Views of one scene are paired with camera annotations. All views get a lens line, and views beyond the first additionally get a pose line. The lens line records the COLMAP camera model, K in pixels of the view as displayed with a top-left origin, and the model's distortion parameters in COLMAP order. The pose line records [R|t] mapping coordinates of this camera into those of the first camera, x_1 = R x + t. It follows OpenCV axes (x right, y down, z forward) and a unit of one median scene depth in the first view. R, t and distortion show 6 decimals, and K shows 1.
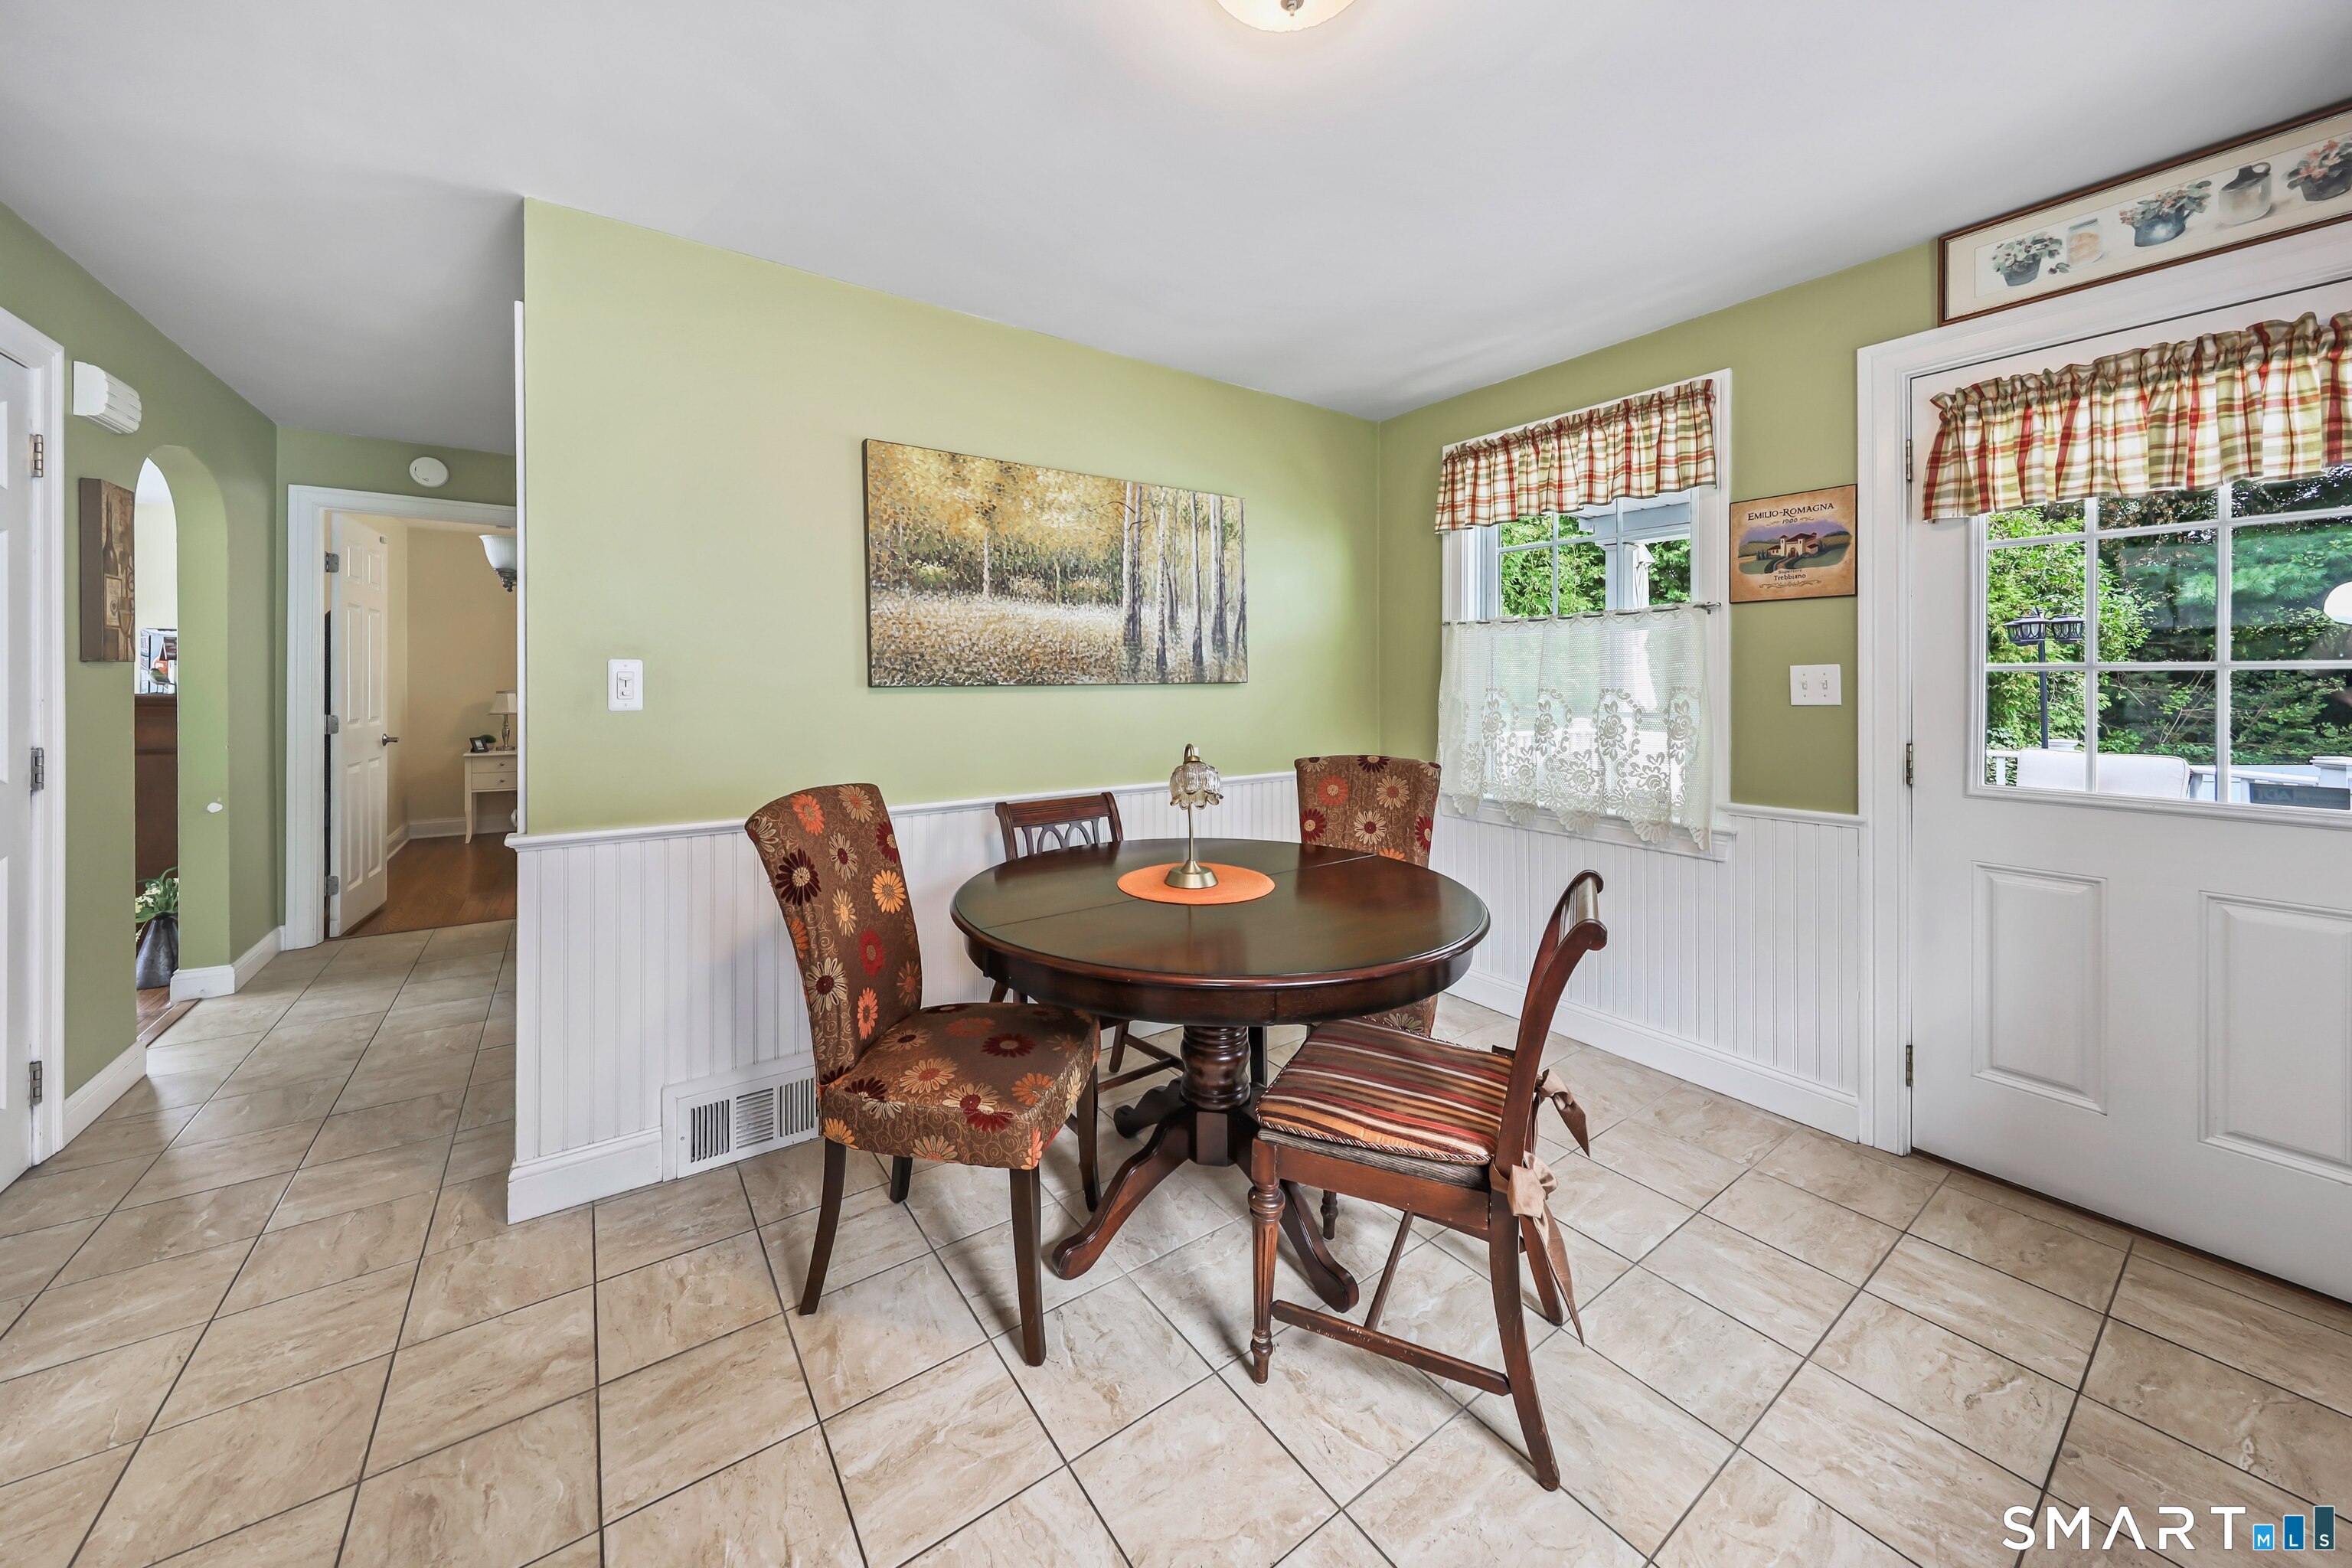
lens RADIAL K [[818.7, 0, 1172.0], [0, 818.7, 684.9], [0, 0, 1]] dist [0.002552, 0.000340]
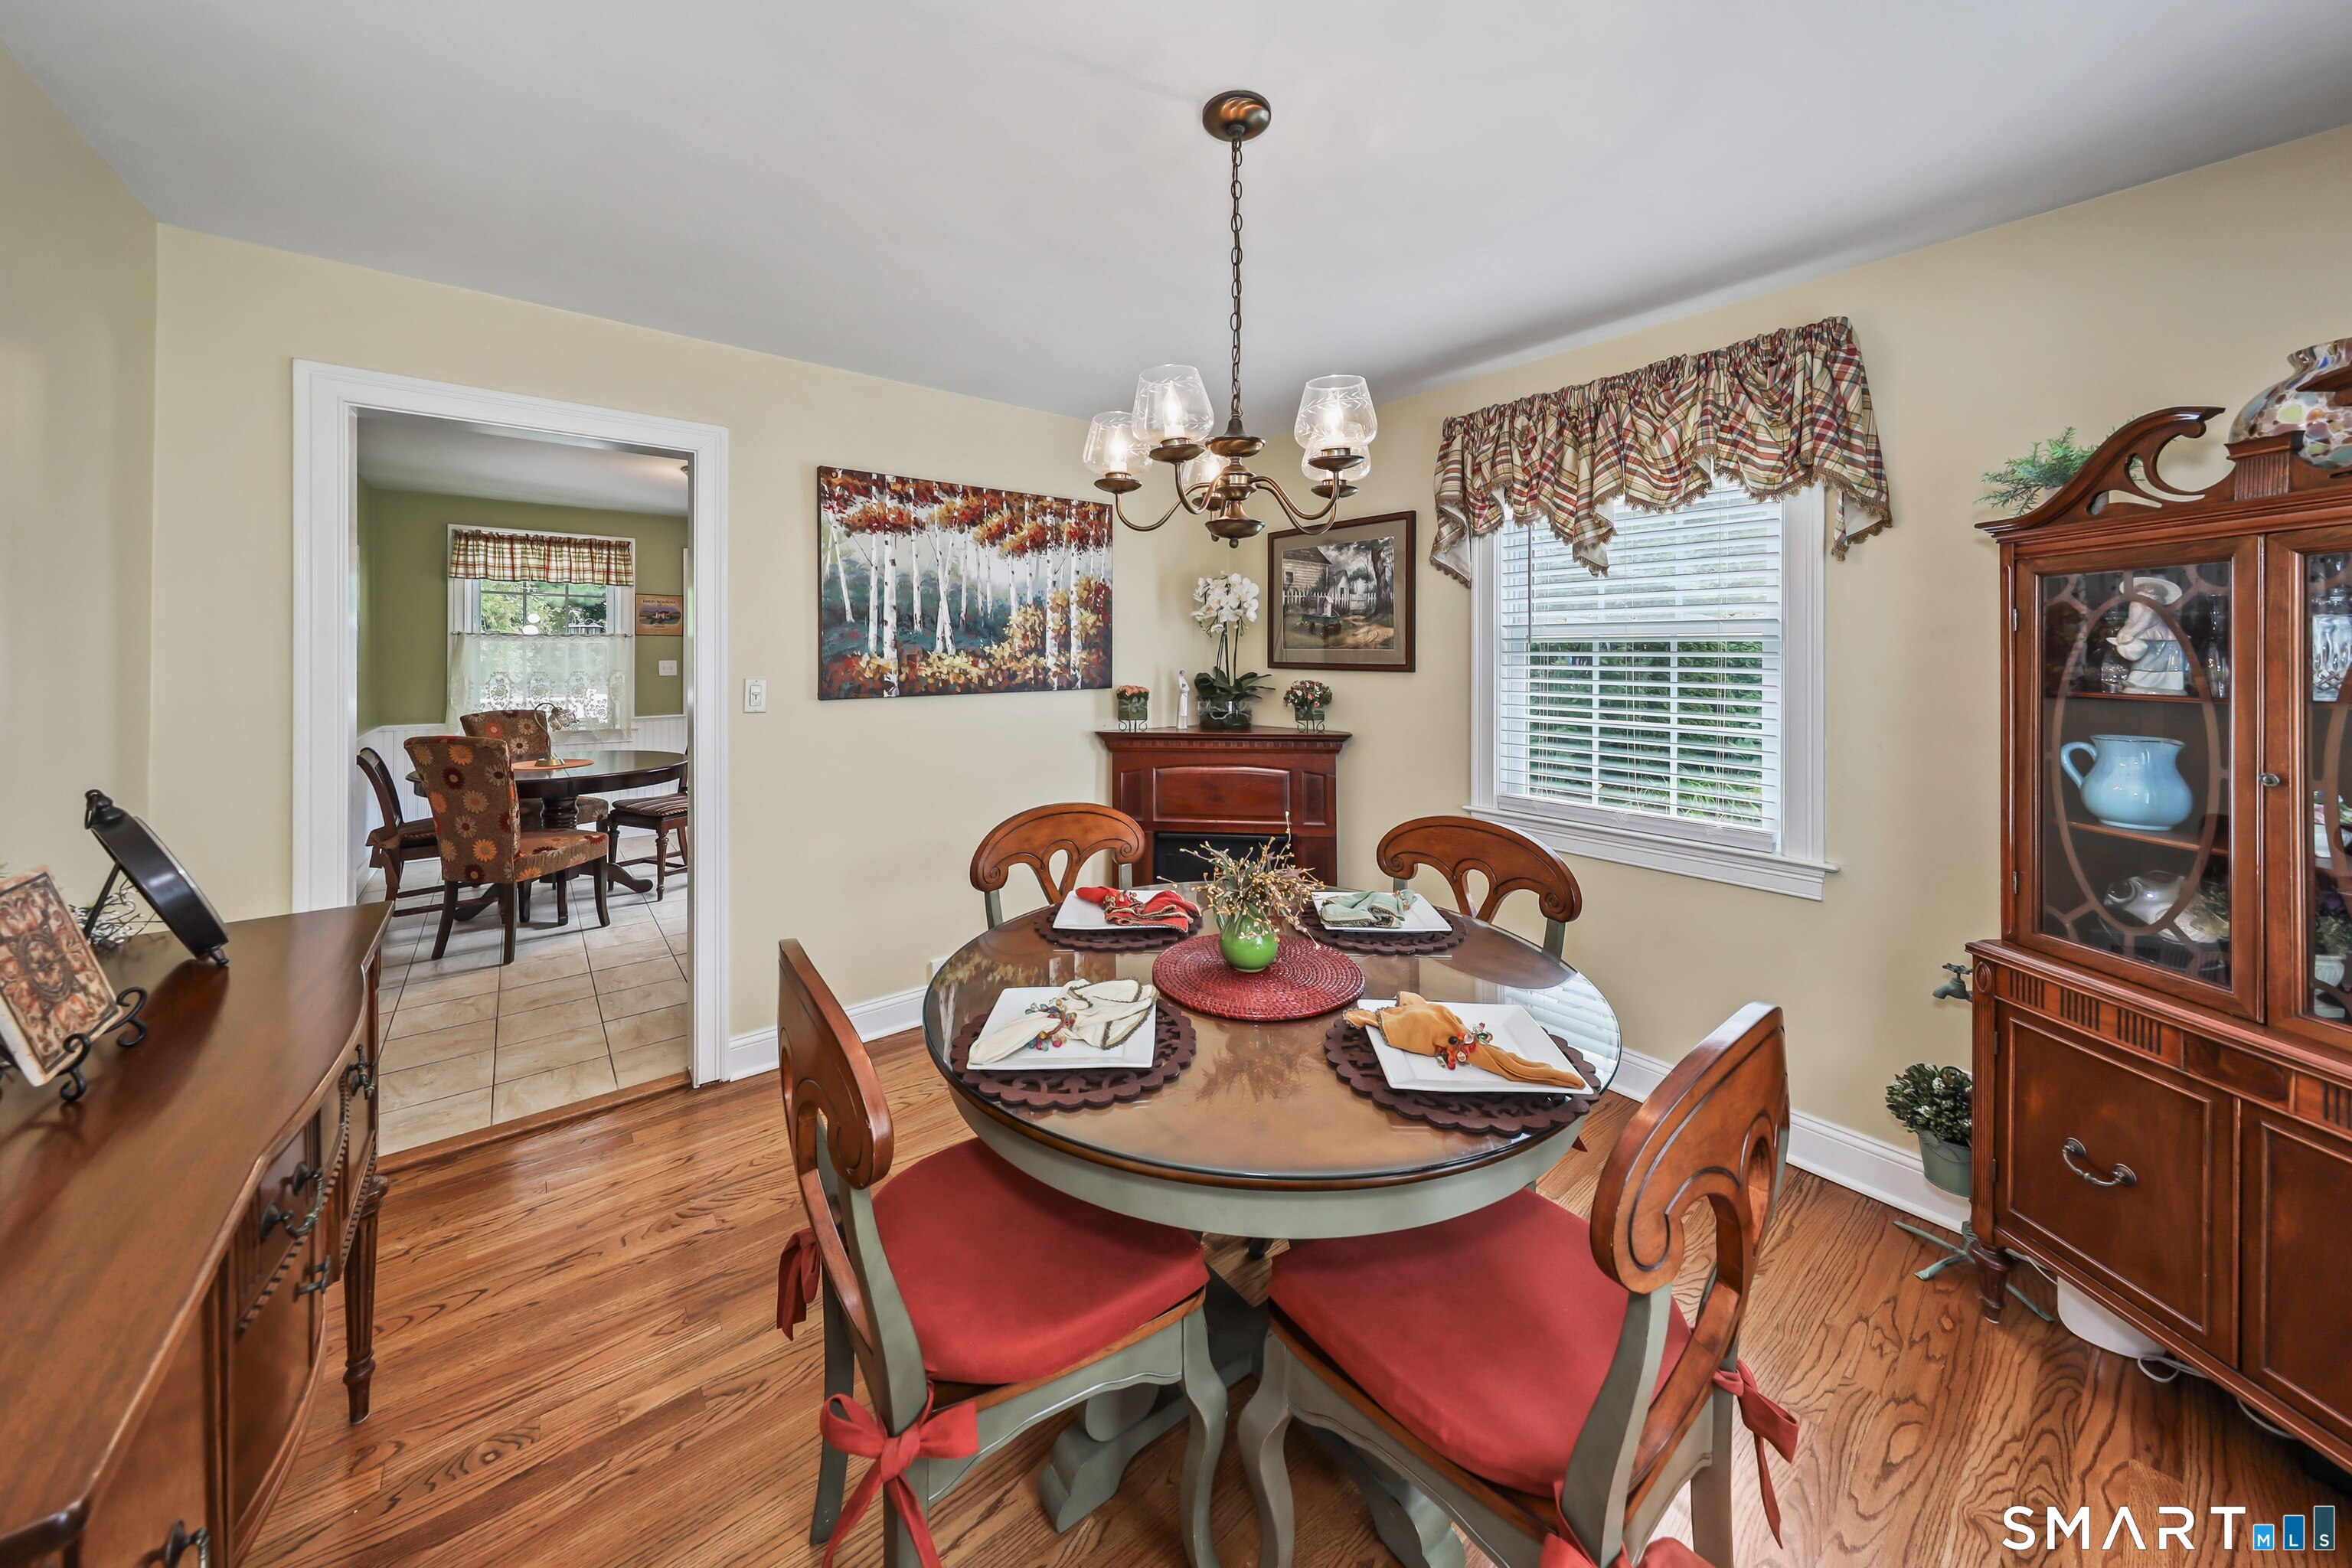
lens RADIAL K [[818.9, 0, 1179.0], [0, 818.9, 652.2], [0, 0, 1]] dist [0.000082, 0.000003]
pose [[-0.061914, -0.001929, 0.998080, -1.801524], [0.003819, 0.999990, 0.002170, -0.046759], [-0.998074, 0.003946, -0.061906, -0.447095]]
